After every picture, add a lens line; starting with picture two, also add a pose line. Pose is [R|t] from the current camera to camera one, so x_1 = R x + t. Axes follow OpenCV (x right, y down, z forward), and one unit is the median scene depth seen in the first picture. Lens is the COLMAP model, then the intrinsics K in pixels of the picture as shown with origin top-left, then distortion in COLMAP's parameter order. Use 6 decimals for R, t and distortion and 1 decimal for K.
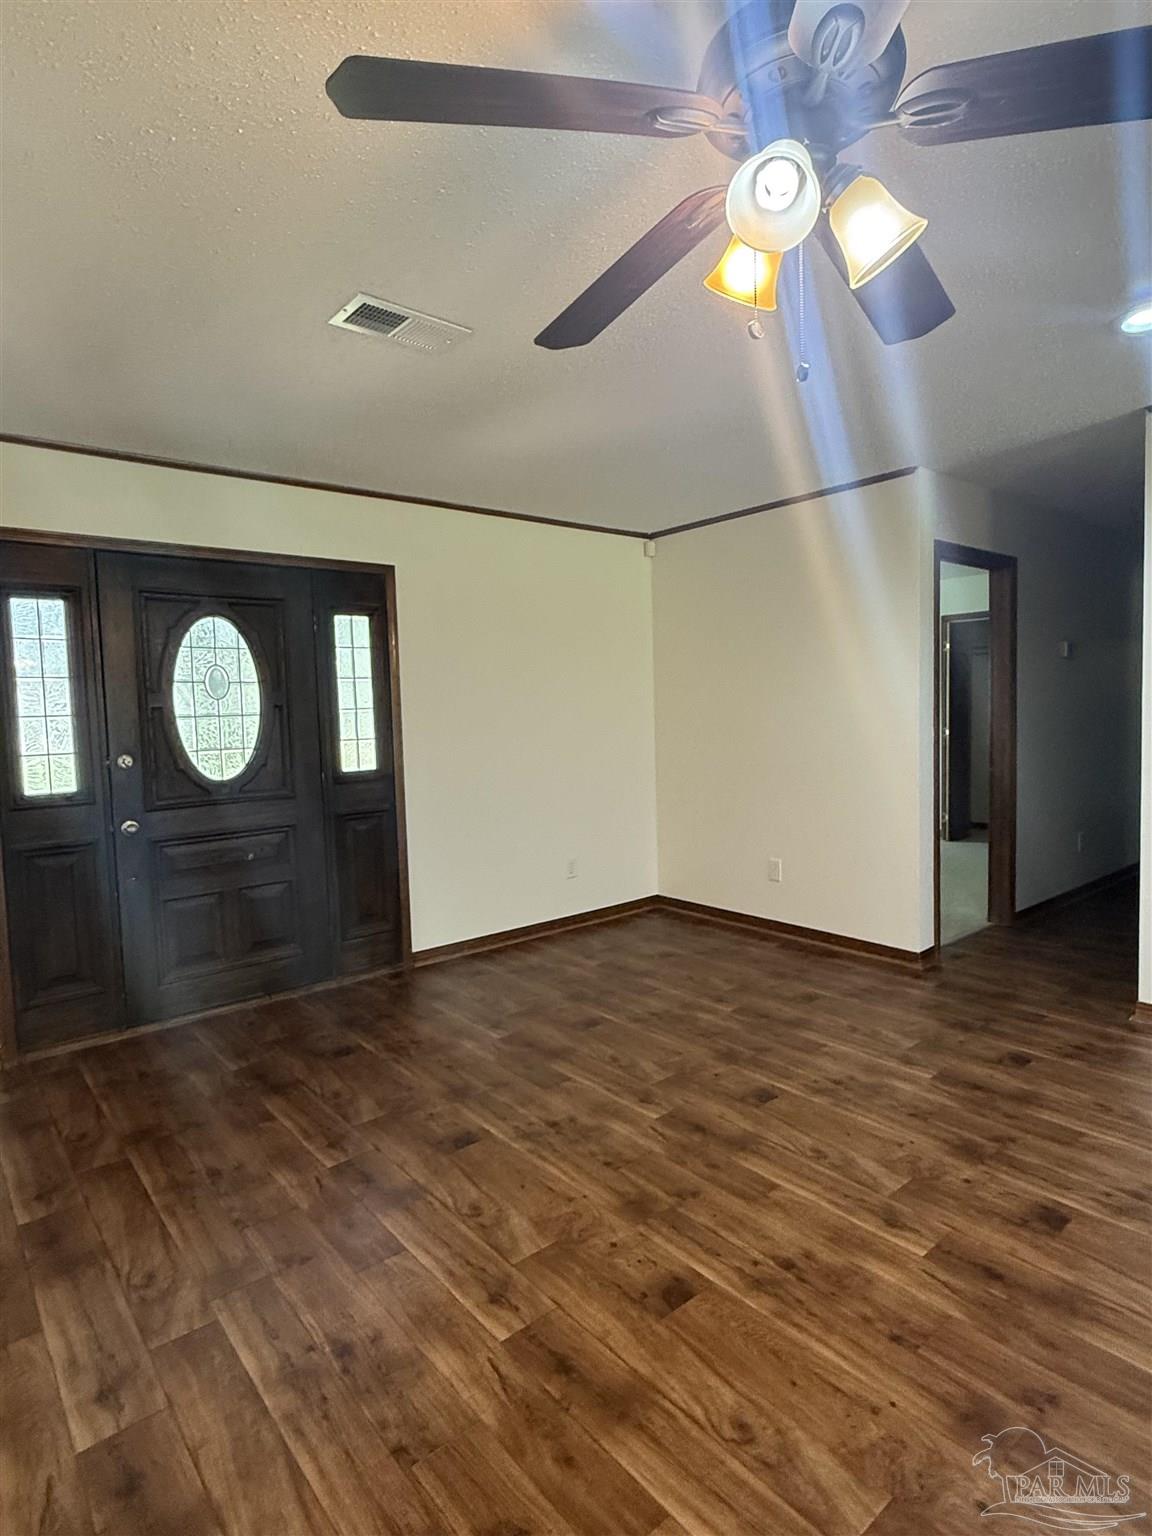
lens RADIAL K [[823.6, 0, 573.5], [0, 823.6, 763.9], [0, 0, 1]] dist [0.016736, -0.010810]
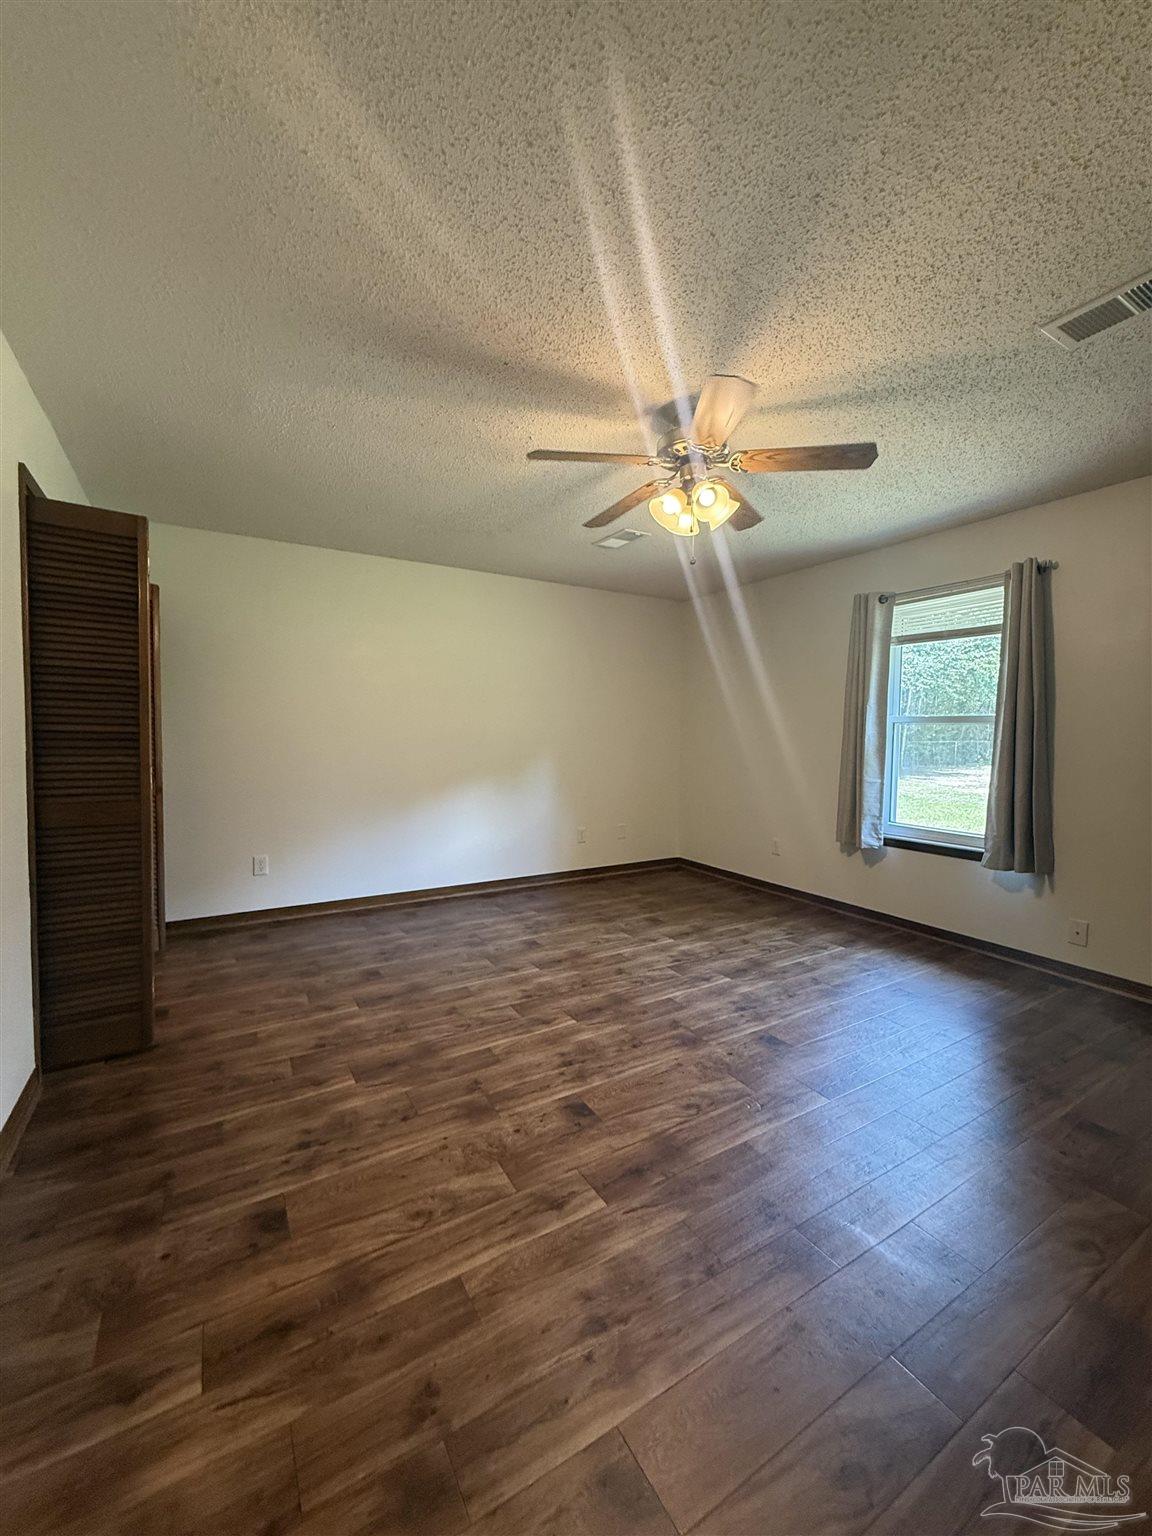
lens RADIAL K [[615.1, 0, 591.3], [0, 615.1, 760.3], [0, 0, 1]] dist [-0.004622, 0.001045]
pose [[0.144364, -0.007627, 0.989495, -0.080972], [0.050423, 0.998728, 0.000341, 0.027070], [-0.988239, 0.049844, 0.144565, 0.520739]]
